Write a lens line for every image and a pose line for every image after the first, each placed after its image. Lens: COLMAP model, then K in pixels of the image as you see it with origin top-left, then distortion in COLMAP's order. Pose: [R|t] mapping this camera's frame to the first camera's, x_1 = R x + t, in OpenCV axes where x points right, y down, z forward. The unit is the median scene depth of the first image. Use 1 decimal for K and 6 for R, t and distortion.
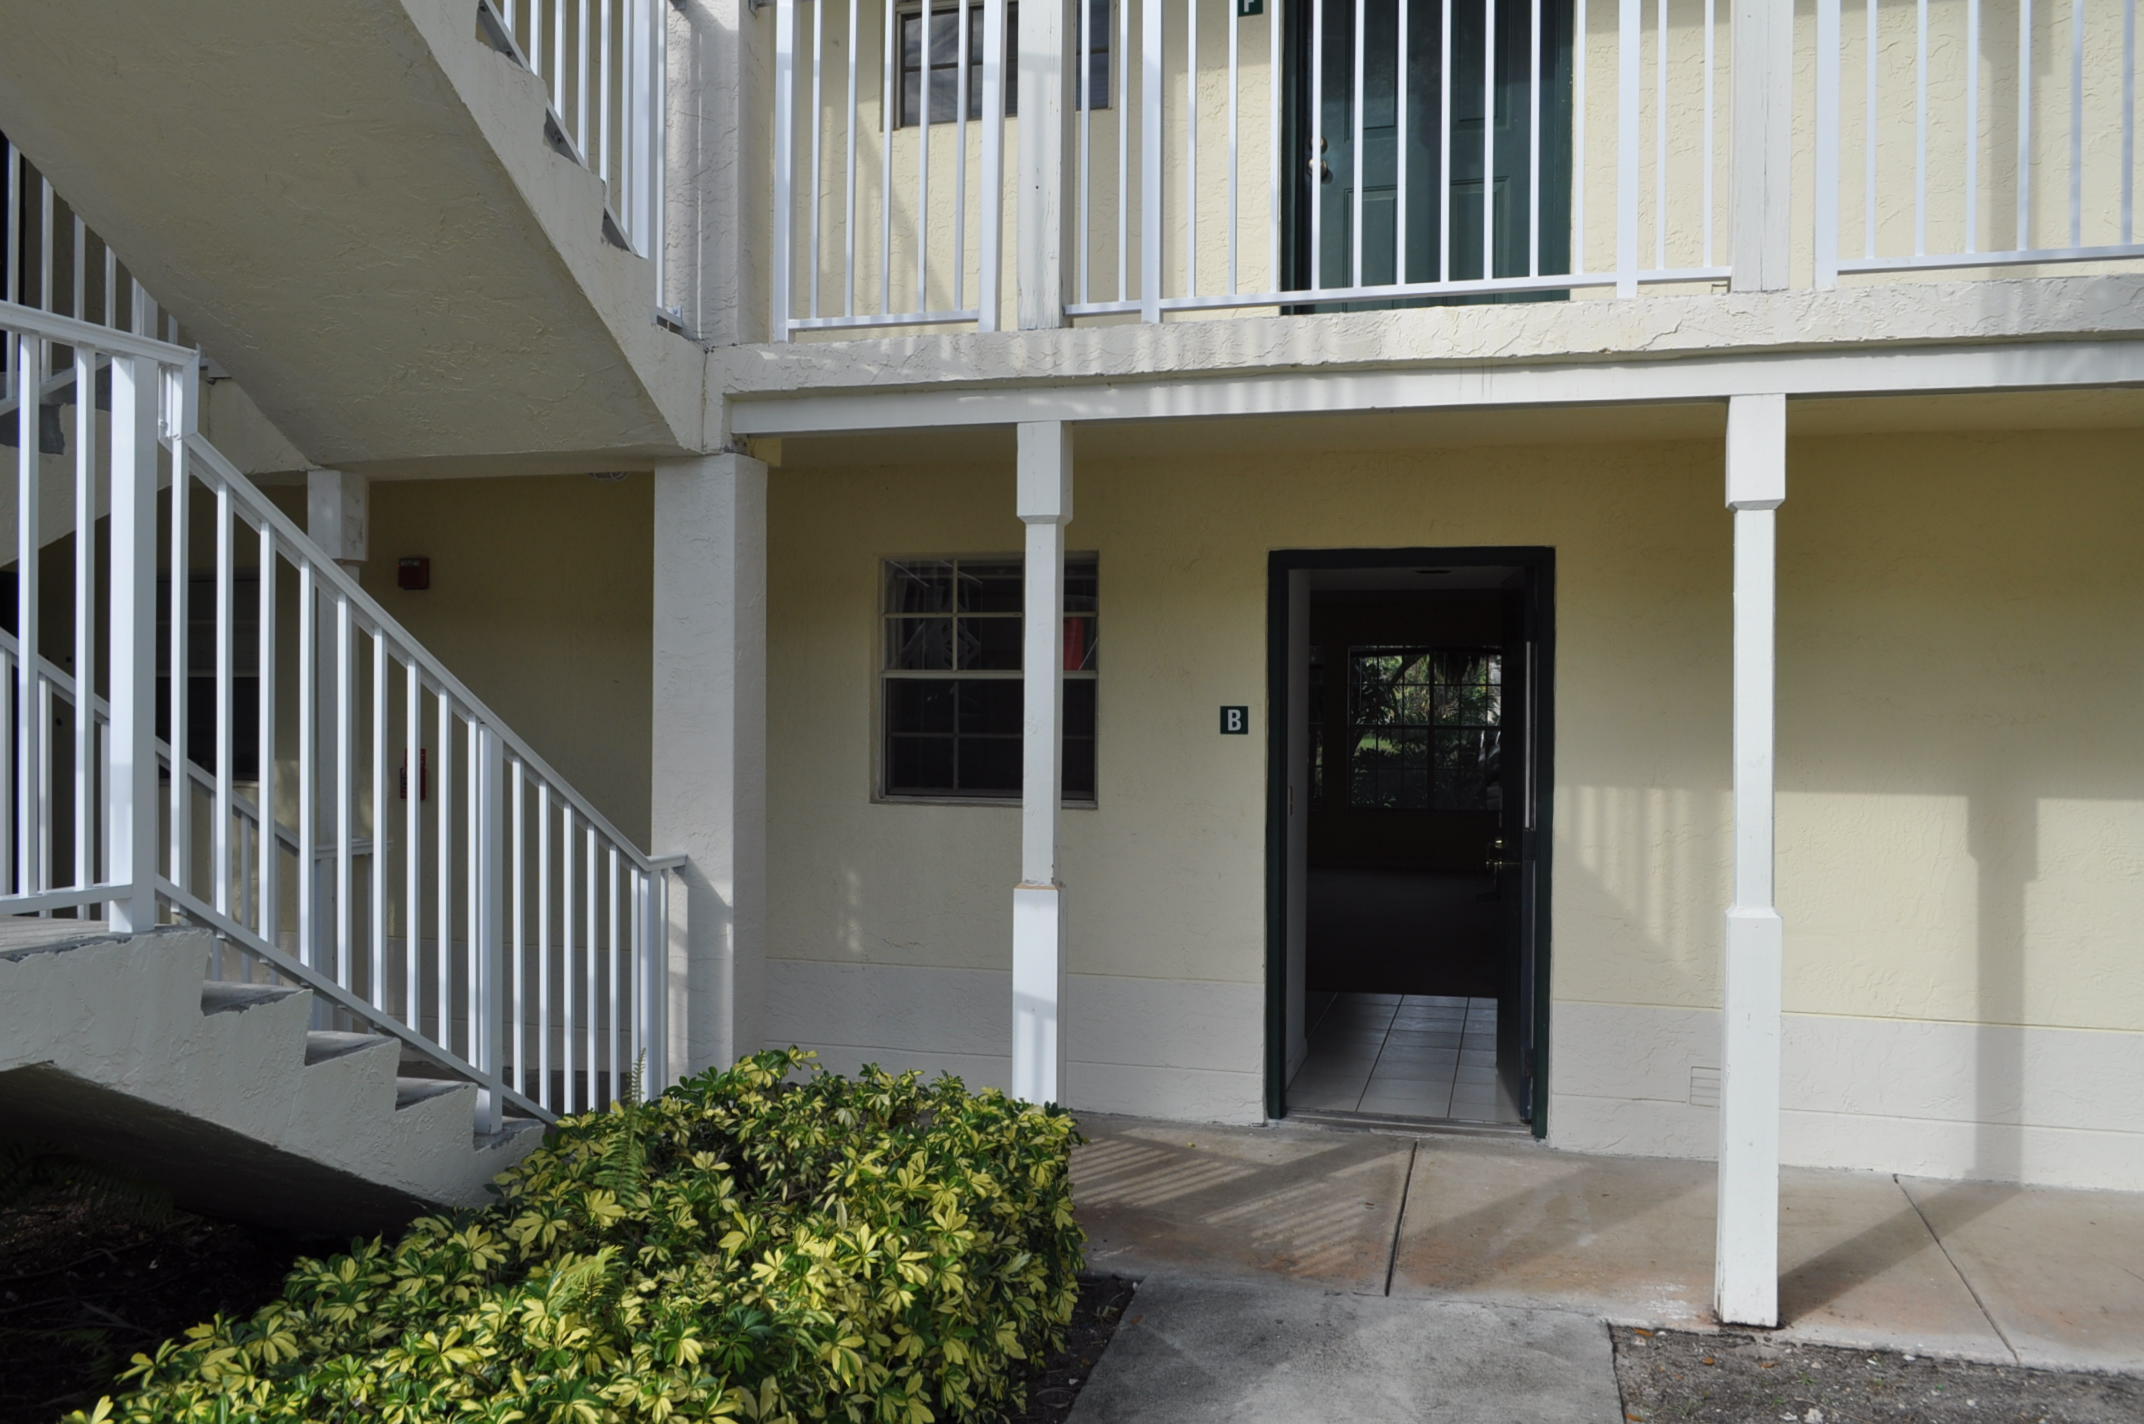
lens RADIAL K [[1663.7, 0, 1067.5], [0, 1663.7, 723.7], [0, 0, 1]] dist [0.045600, -0.083993]
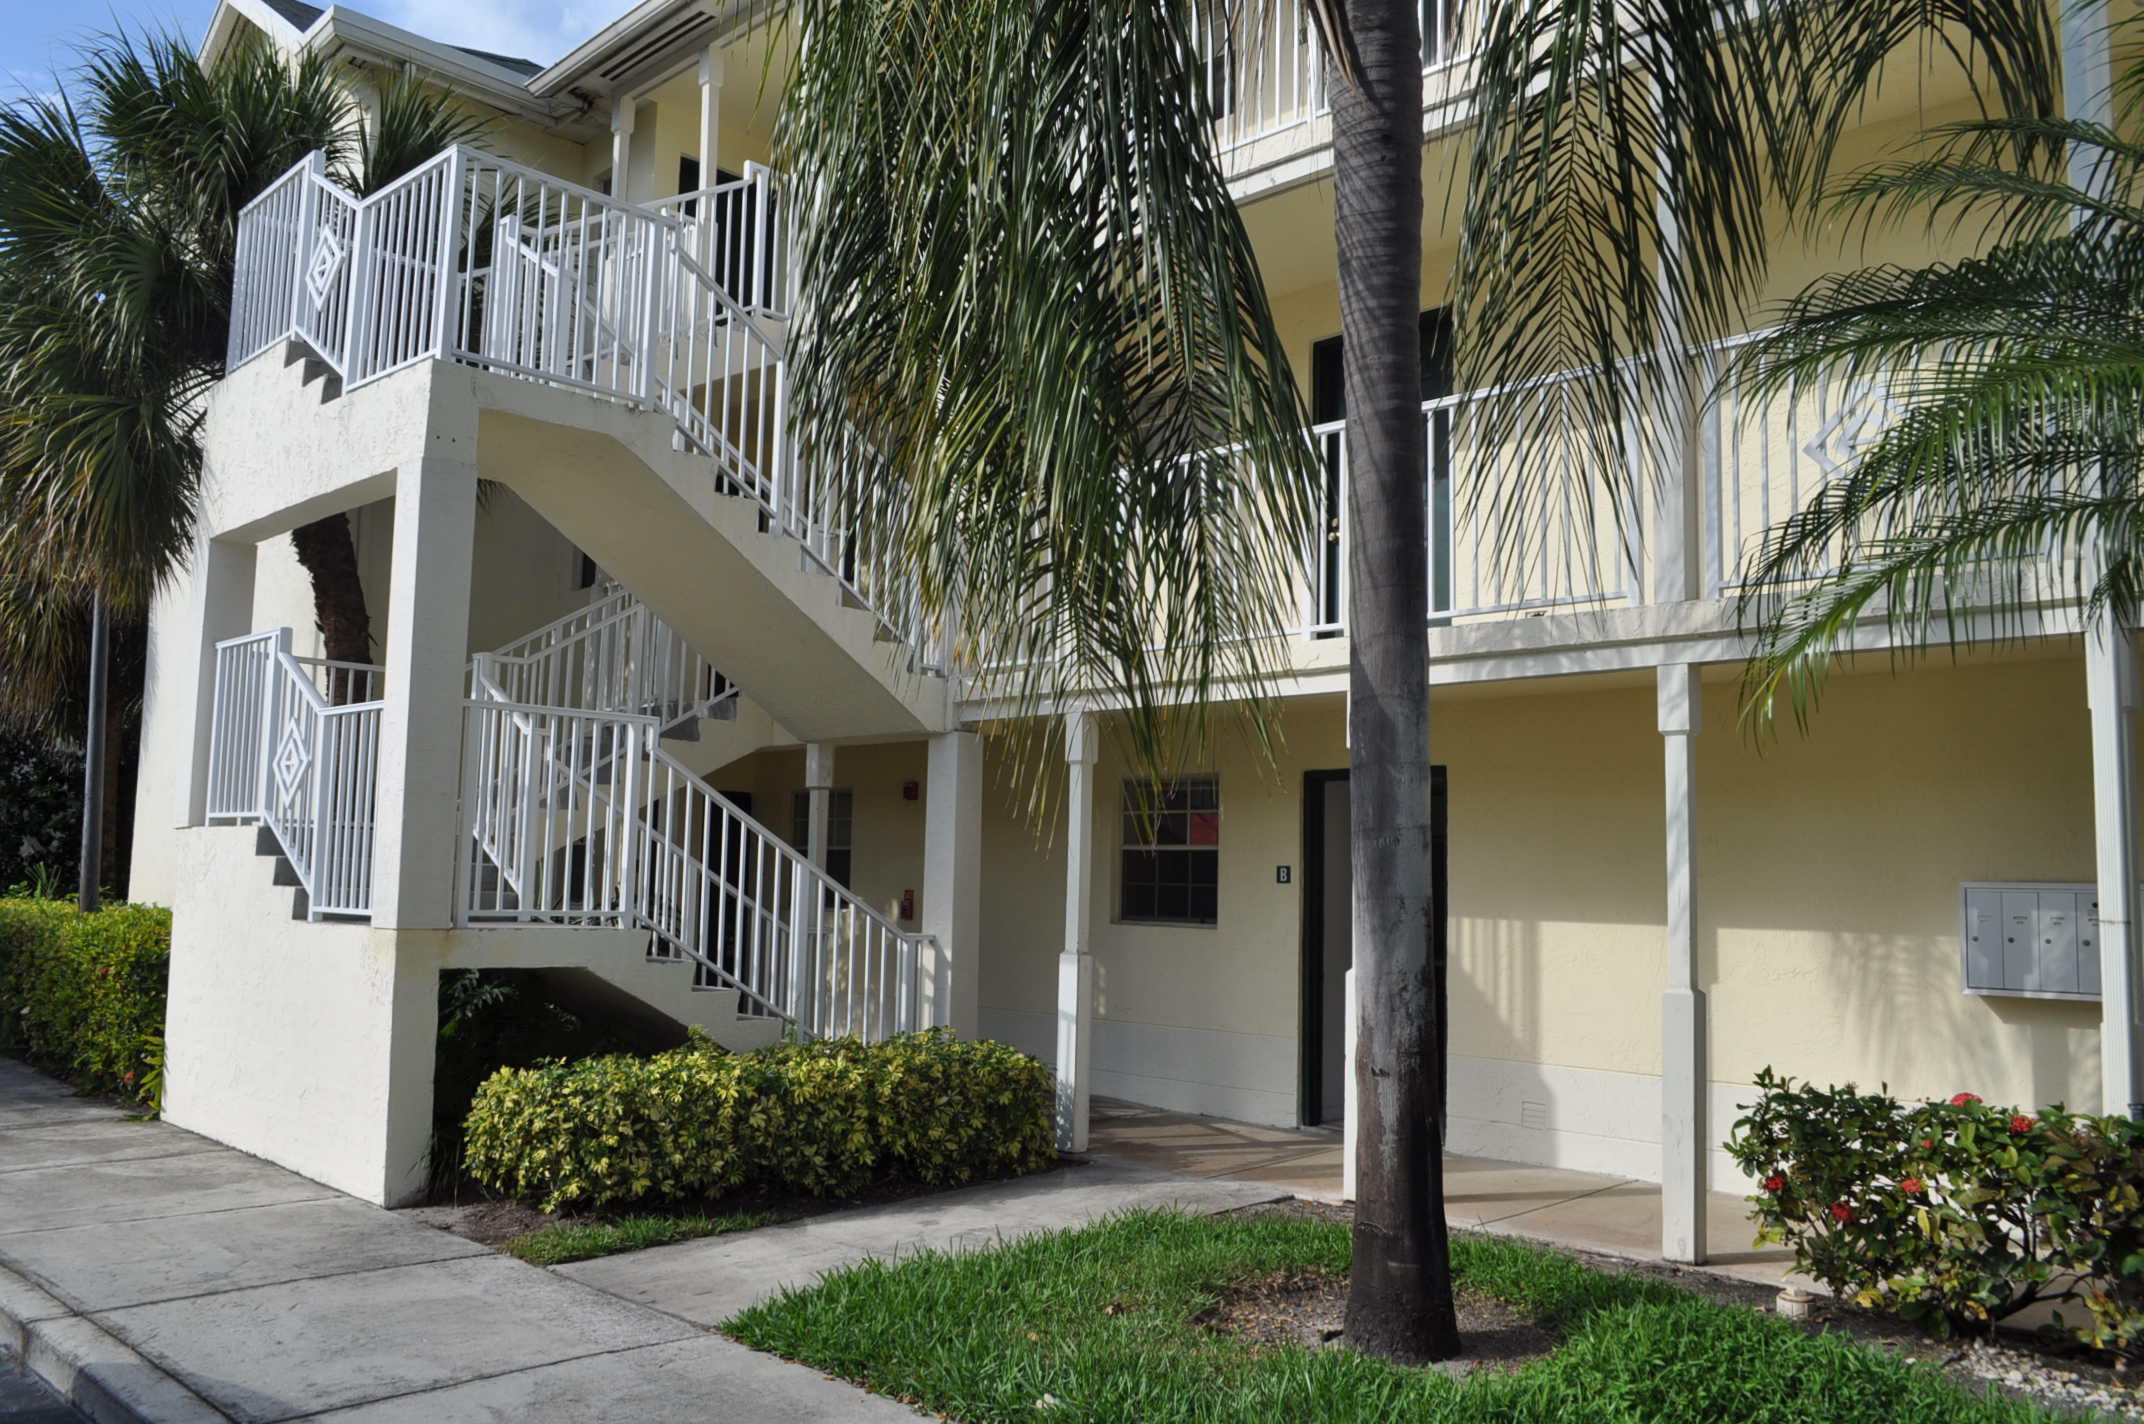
lens RADIAL K [[1663.7, 0, 1067.5], [0, 1663.7, 723.7], [0, 0, 1]] dist [0.045600, -0.083993]
pose [[0.869930, -0.035037, -0.491930, 0.816191], [-0.023787, 0.993331, -0.112813, 0.045345], [0.492602, 0.109841, 0.863295, -0.598671]]
